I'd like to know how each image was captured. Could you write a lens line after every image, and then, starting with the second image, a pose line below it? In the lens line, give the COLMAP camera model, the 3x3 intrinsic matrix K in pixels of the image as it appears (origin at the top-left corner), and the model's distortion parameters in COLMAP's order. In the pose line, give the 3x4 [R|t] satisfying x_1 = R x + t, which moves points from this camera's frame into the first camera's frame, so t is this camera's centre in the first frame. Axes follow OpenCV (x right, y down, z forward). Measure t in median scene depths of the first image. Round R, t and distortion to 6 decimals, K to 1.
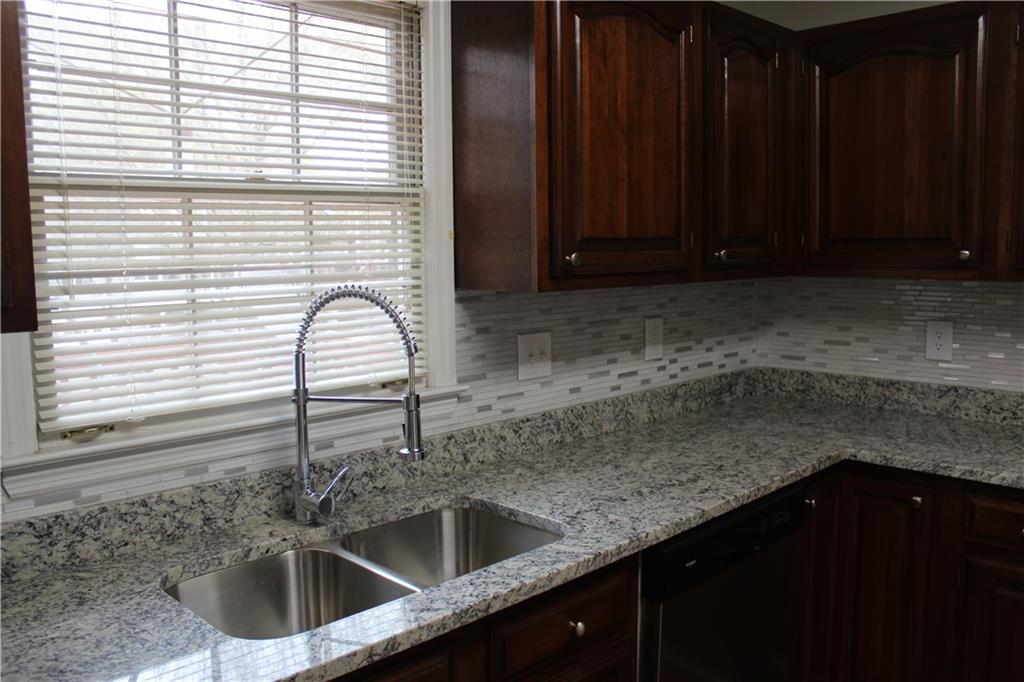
lens RADIAL K [[857.8, 0, 512.0], [0, 857.8, 341.0], [0, 0, 1]] dist [-0.178033, 0.169452]
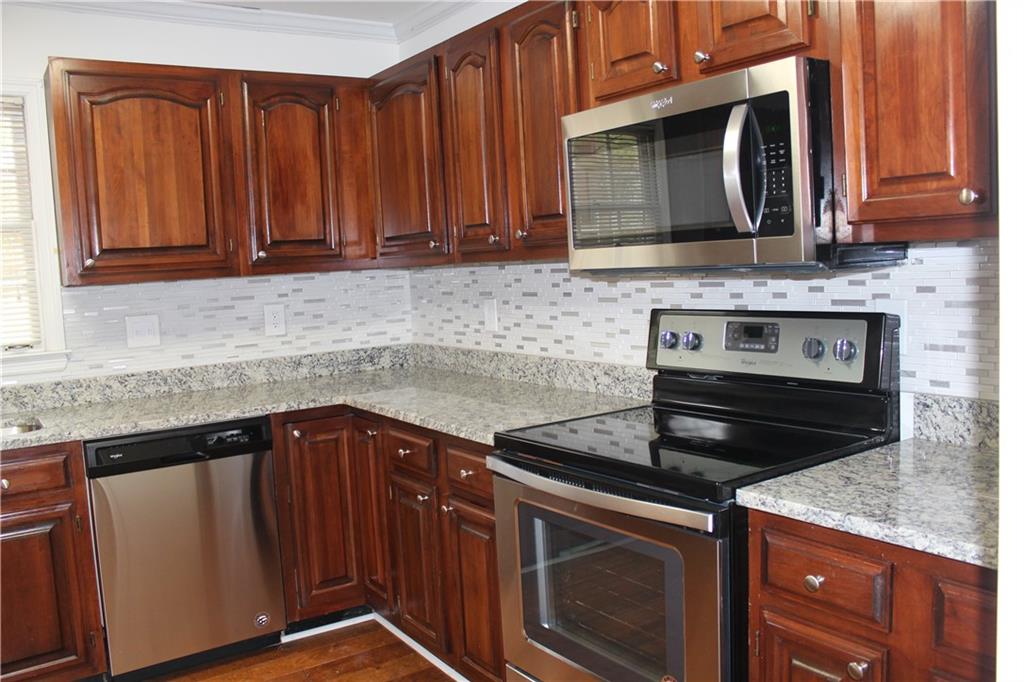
lens RADIAL K [[857.8, 0, 512.0], [0, 857.8, 341.0], [0, 0, 1]] dist [-0.178033, 0.169452]
pose [[0.983658, -0.020253, -0.178902, 0.807131], [0.017540, 0.999706, -0.016732, 0.061657], [0.179189, 0.013320, 0.983725, -0.245478]]
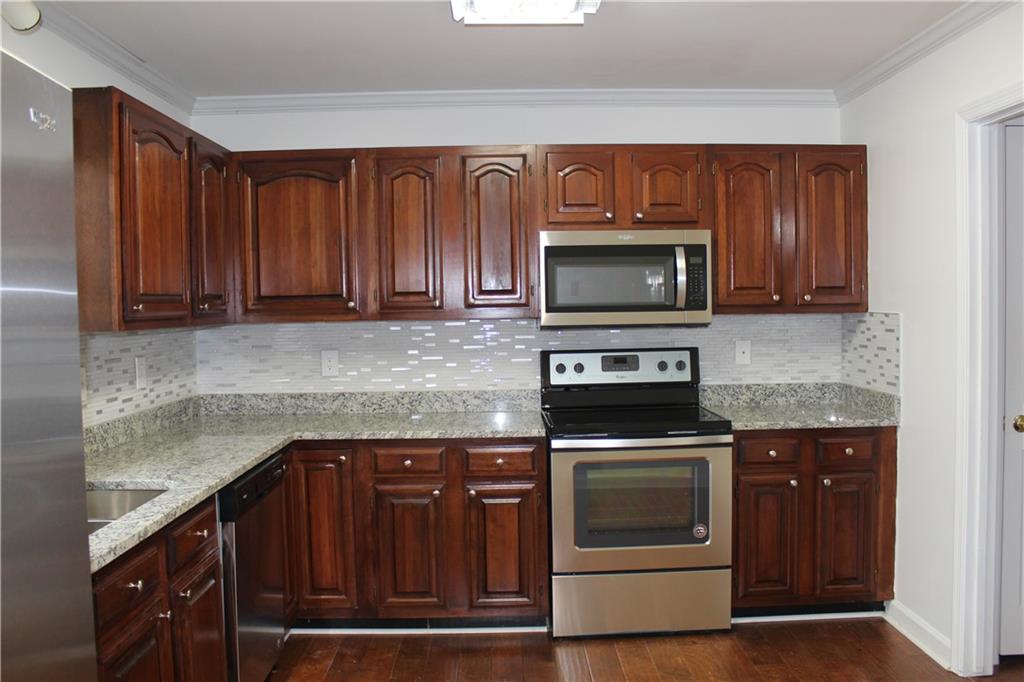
lens RADIAL K [[857.8, 0, 512.0], [0, 857.8, 341.0], [0, 0, 1]] dist [-0.178033, 0.169452]
pose [[0.693768, -0.030304, 0.719561, -0.379309], [0.088311, 0.995154, -0.043235, 0.057356], [-0.714764, 0.093540, 0.693082, -0.321950]]
